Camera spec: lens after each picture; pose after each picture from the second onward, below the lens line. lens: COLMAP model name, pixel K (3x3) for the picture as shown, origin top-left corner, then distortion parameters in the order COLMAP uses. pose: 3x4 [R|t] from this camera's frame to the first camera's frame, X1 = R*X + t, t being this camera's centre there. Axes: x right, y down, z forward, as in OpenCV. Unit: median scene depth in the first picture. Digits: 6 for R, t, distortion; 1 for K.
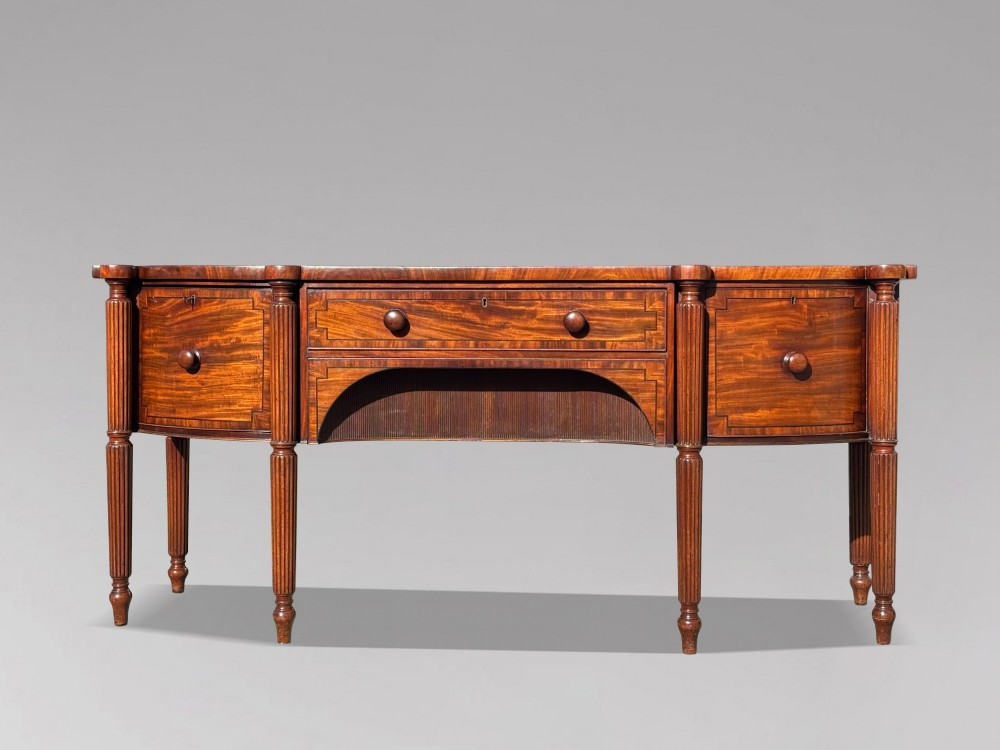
lens RADIAL K [[1425.3, 0, 500.0], [0, 1425.3, 375.0], [0, 0, 1]] dist [0.160288, -0.064152]
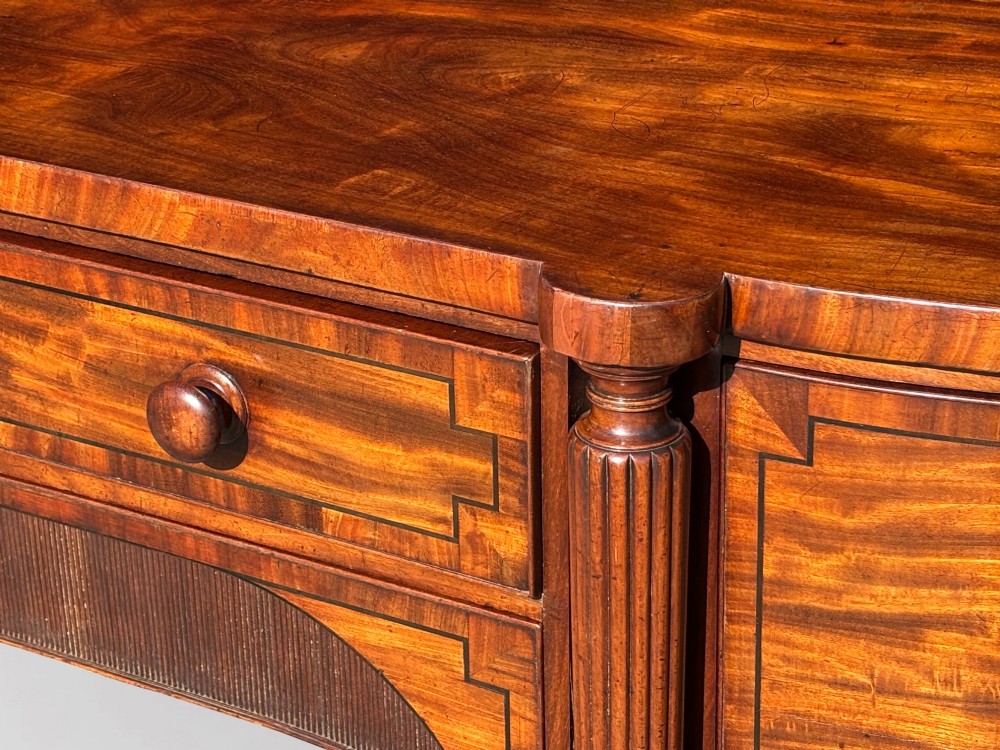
lens RADIAL K [[2248.3, 0, 502.3], [0, 2248.3, 380.5], [0, 0, 1]] dist [0.244502, -0.539580]
pose [[0.914603, 0.148882, -0.375947, 0.237984], [-0.002646, 0.931931, 0.362625, -0.178374], [0.404345, -0.330663, 0.852741, 0.676906]]
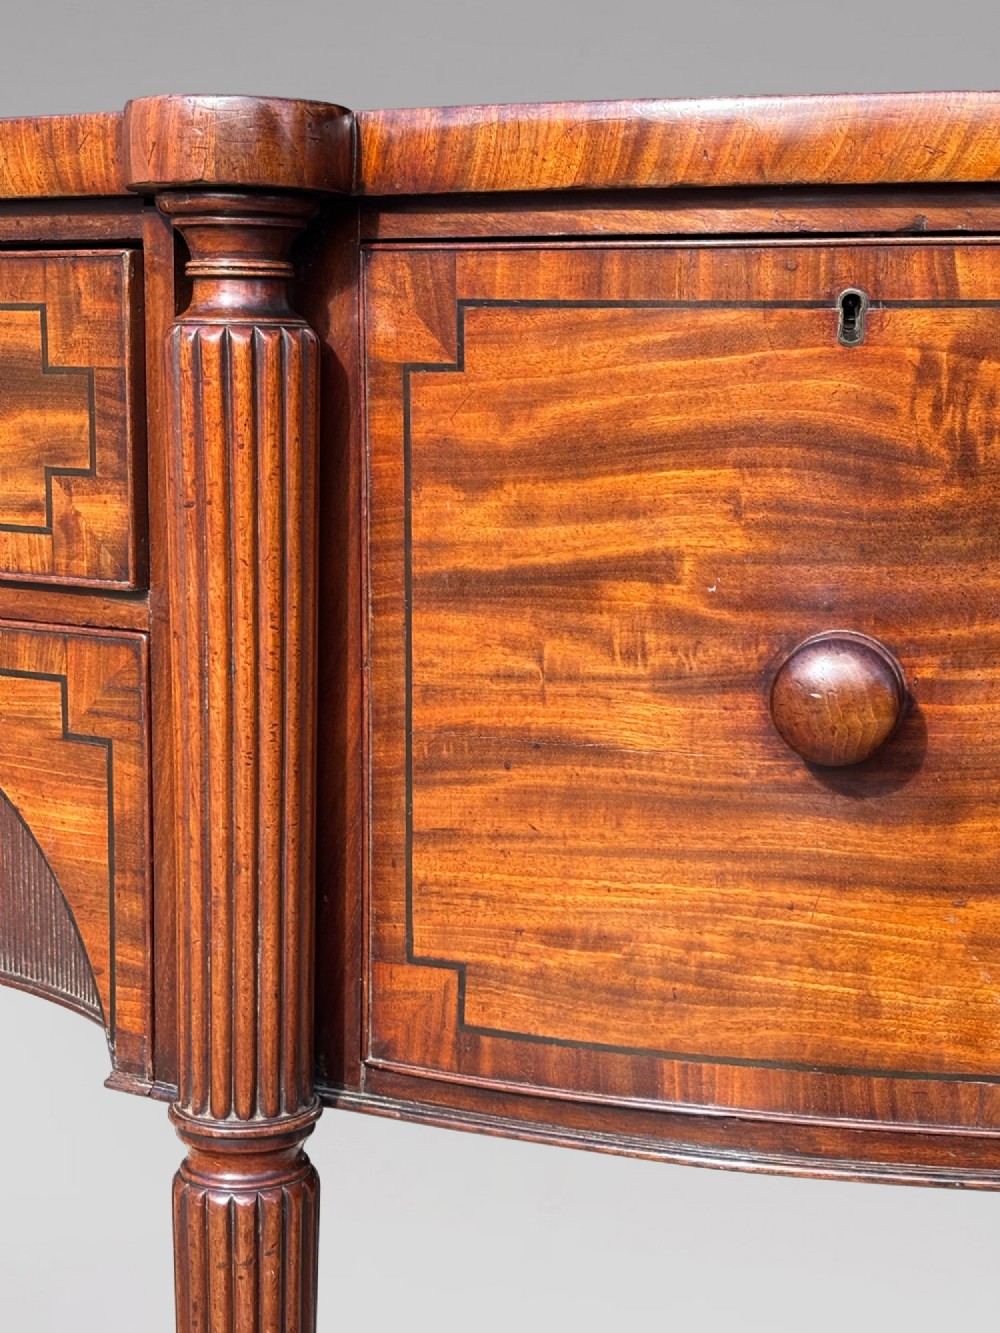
lens RADIAL K [[2249.8, 0, 500.0], [0, 2249.8, 666.5], [0, 0, 1]] dist [0.288653, -1.096489]
pose [[0.897418, 0.066892, -0.436080, 0.278999], [-0.030929, 0.995546, 0.089059, -0.033578], [0.440095, -0.066436, 0.895490, 0.737390]]
